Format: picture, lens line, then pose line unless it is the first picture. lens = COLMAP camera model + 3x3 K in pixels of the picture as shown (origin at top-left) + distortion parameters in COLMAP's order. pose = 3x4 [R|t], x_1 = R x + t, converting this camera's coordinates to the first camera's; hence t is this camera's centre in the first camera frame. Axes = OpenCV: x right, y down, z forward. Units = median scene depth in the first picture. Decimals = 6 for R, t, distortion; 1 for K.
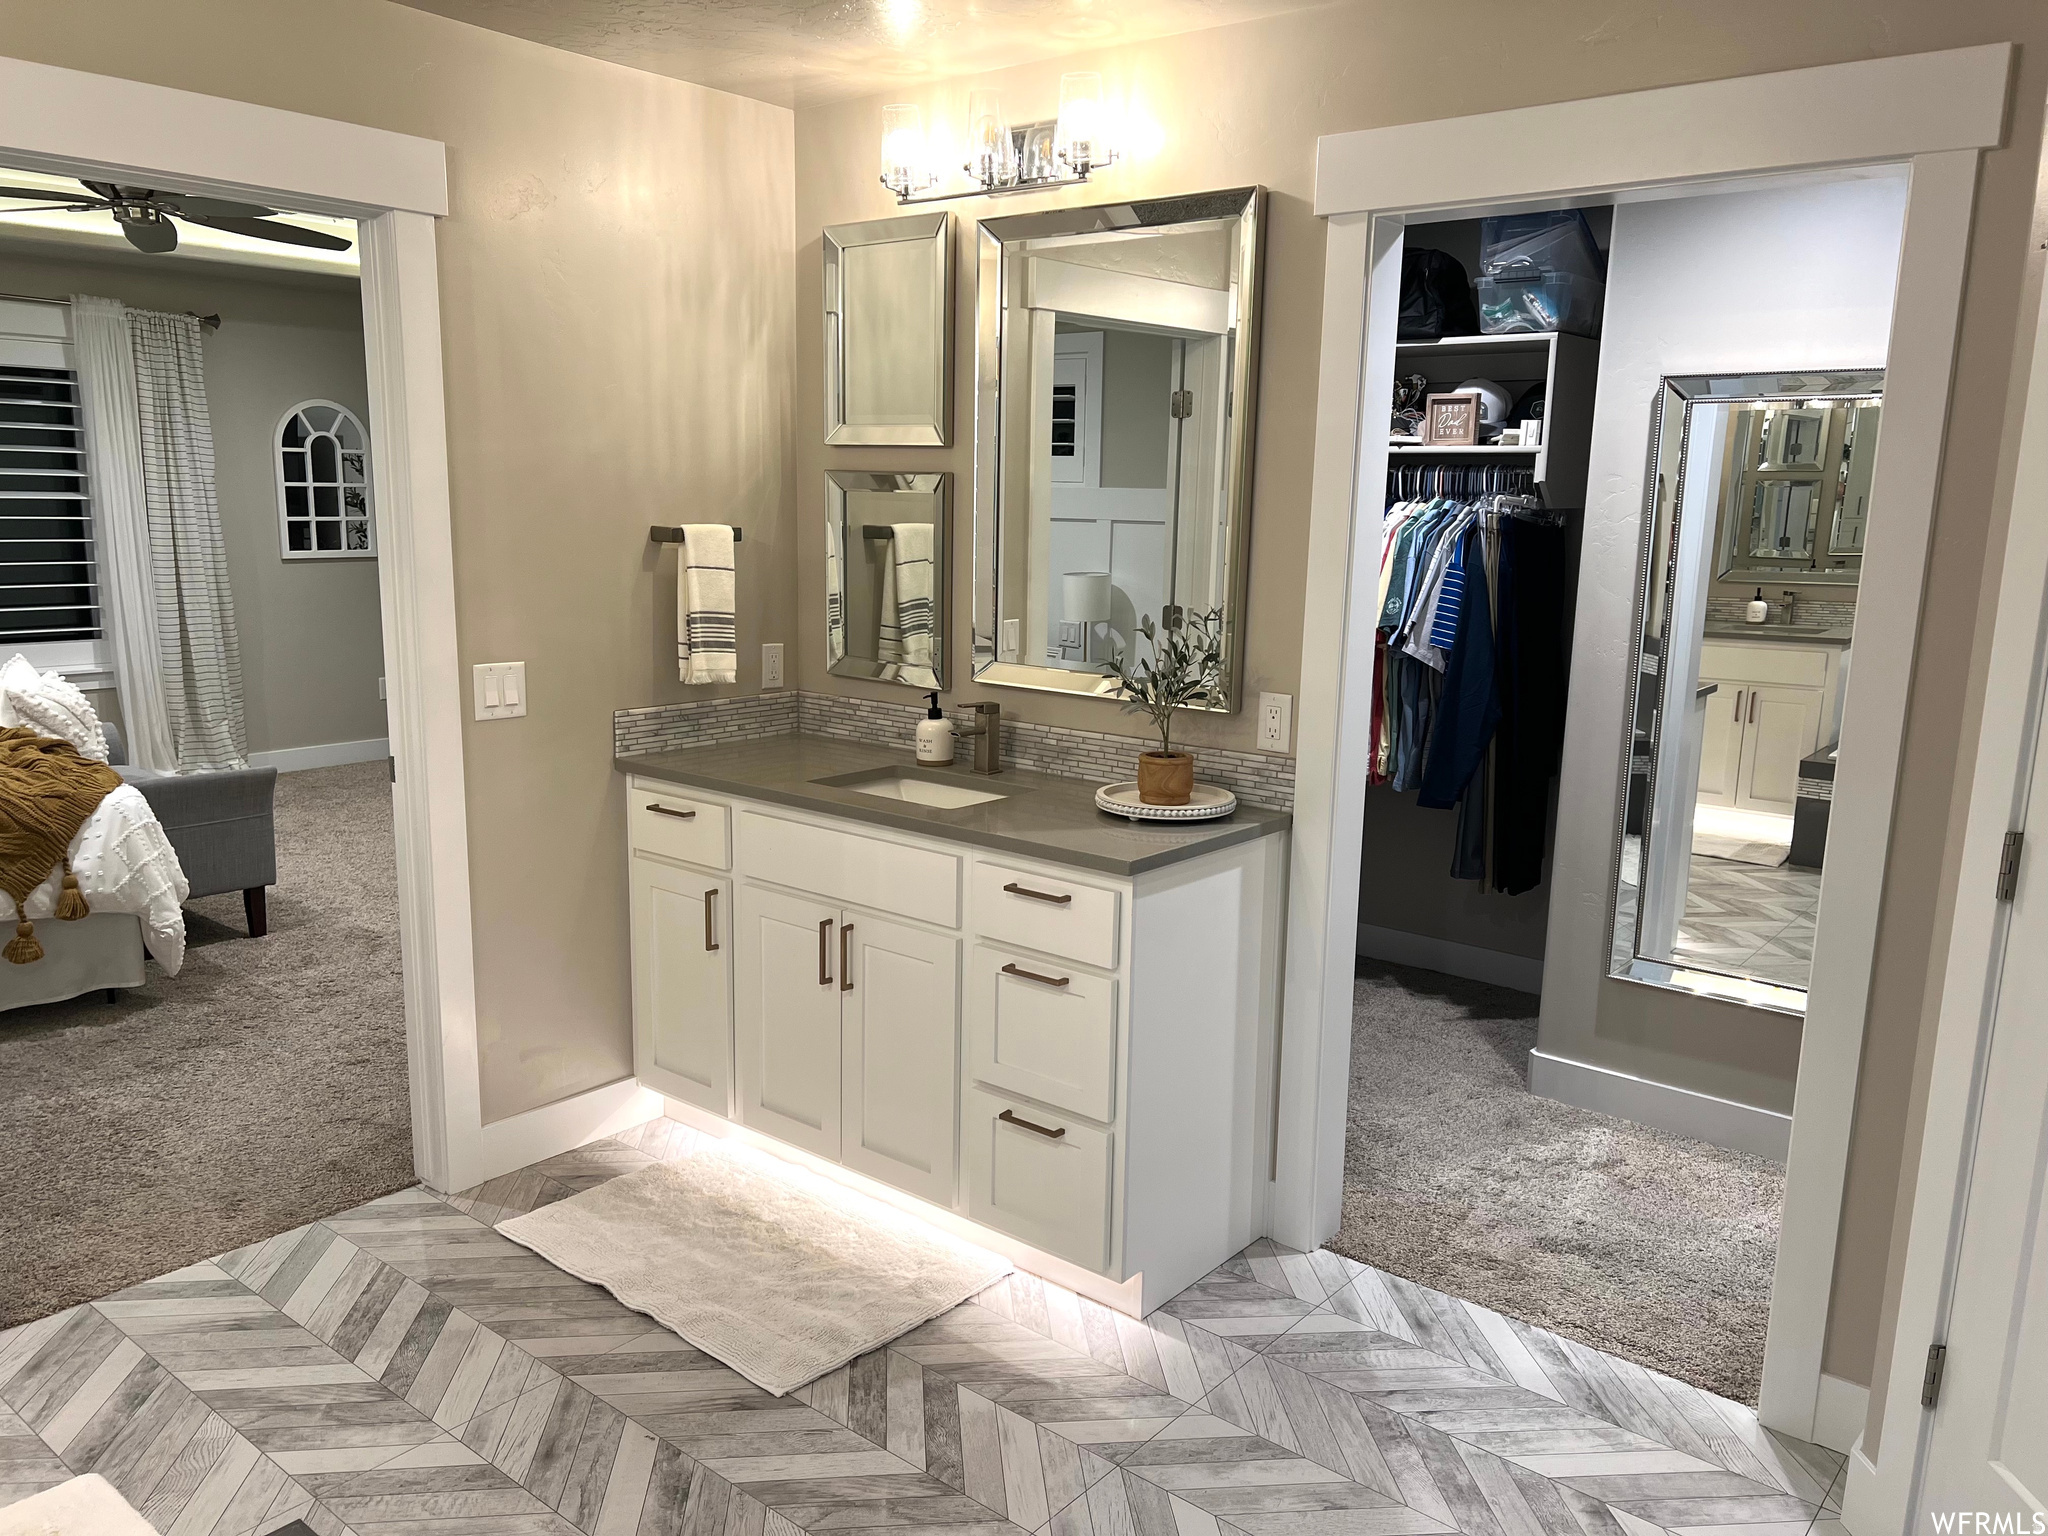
lens RADIAL K [[1524.1, 0, 1030.1], [0, 1524.1, 777.5], [0, 0, 1]] dist [0.062065, -0.076019]
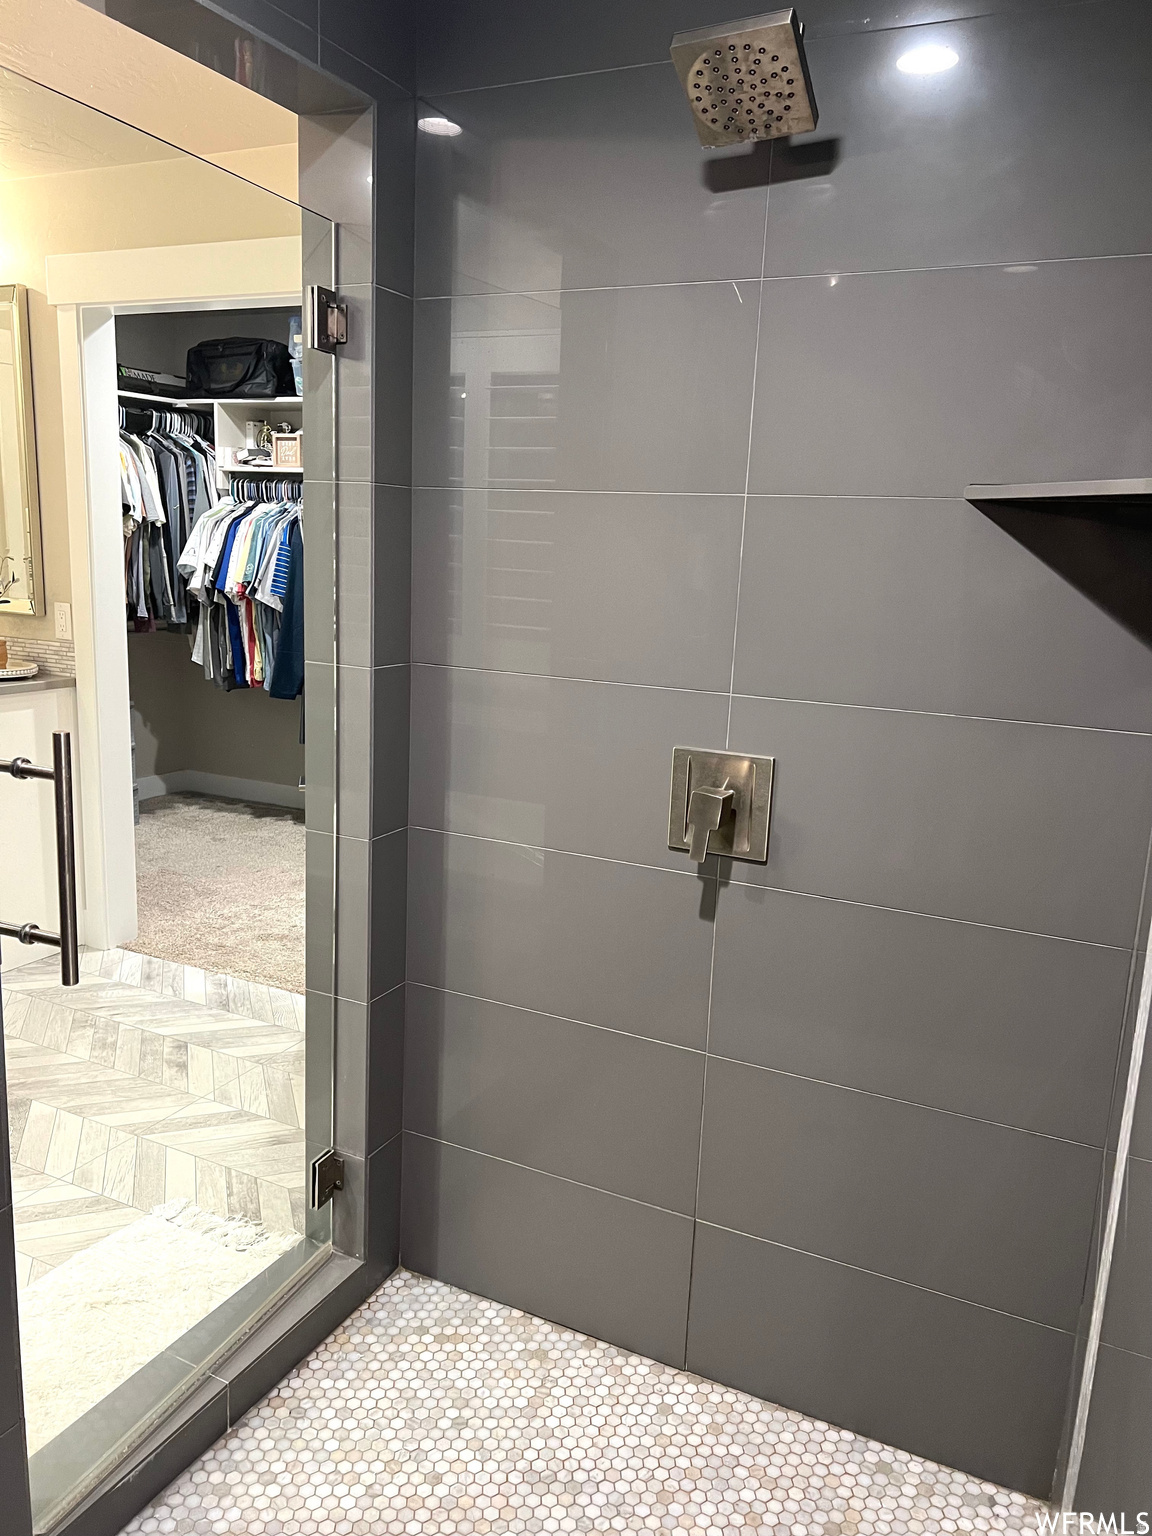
lens RADIAL K [[1143.1, 0, 567.8], [0, 1143.1, 769.9], [0, 0, 1]] dist [0.062065, -0.076019]
pose [[0.975801, -0.024865, 0.217242, 0.296005], [0.020631, 0.999551, 0.021738, 0.074167], [-0.217685, -0.016730, 0.975876, -0.217214]]
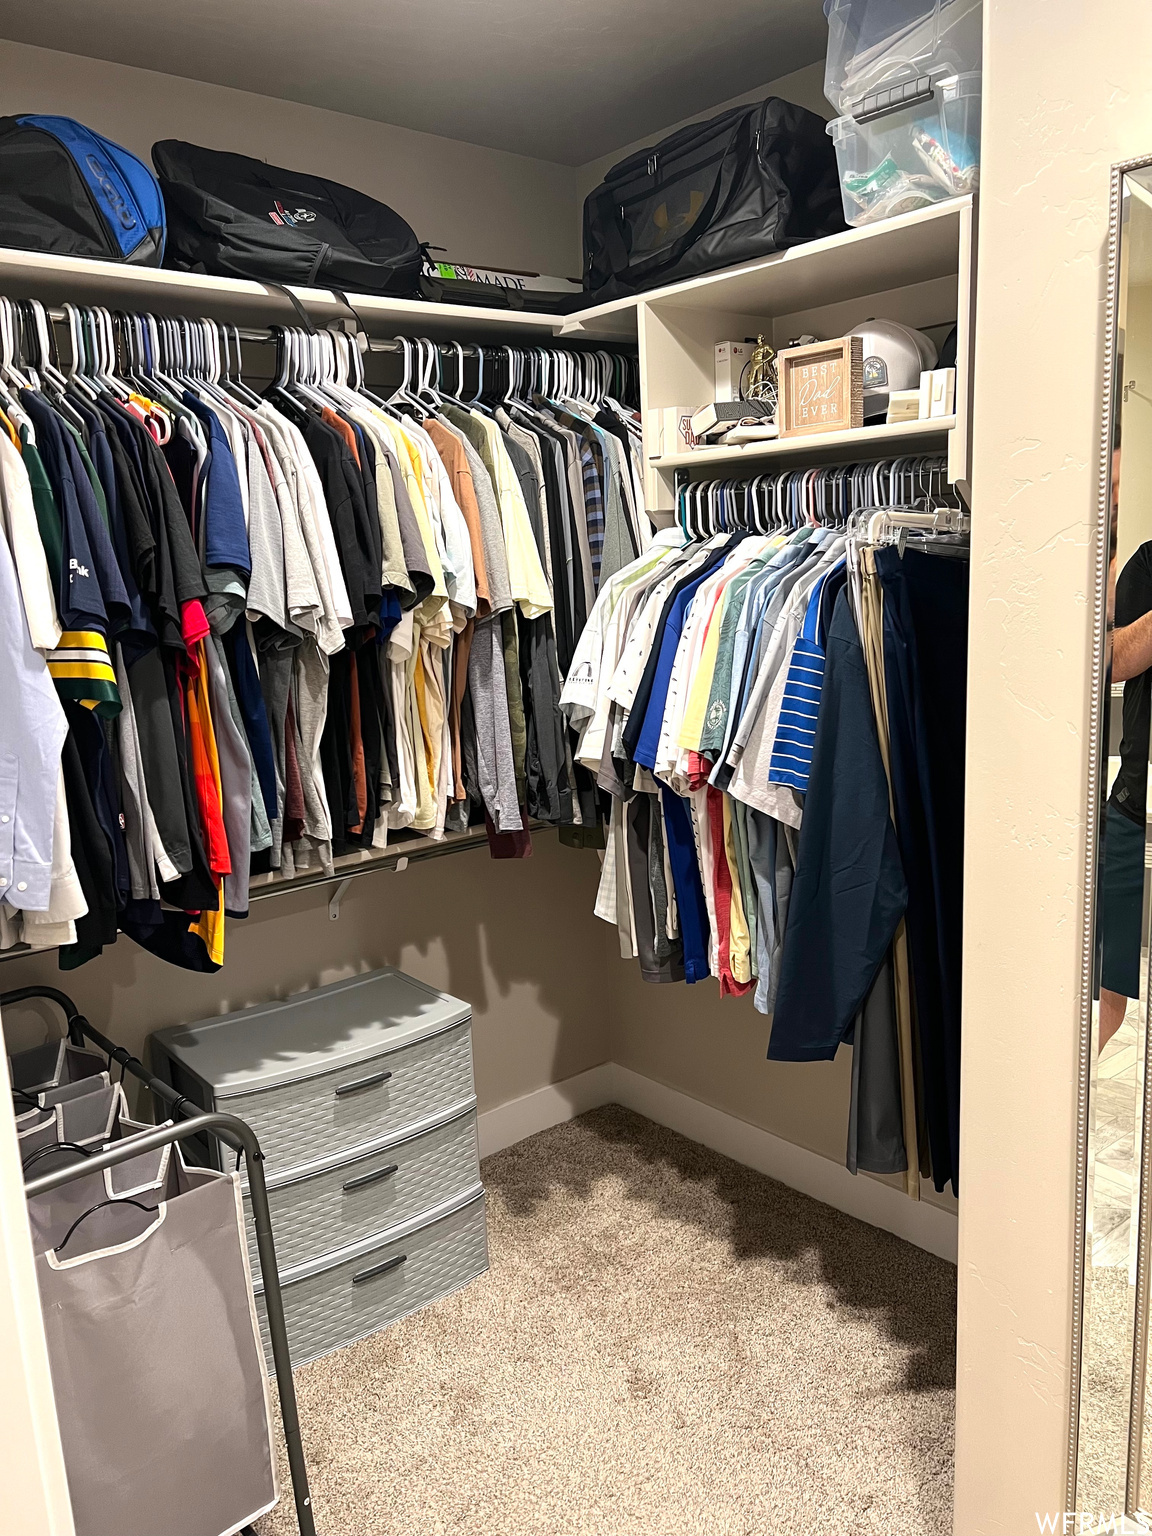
lens RADIAL K [[1181.6, 0, 550.1], [0, 1181.6, 787.5], [0, 0, 1]] dist [0.017865, 0.002504]
pose [[0.974888, -0.026338, -0.221134, 0.276885], [0.028611, 0.999566, 0.007082, -0.089836], [0.220852, -0.013231, 0.975218, 0.547882]]
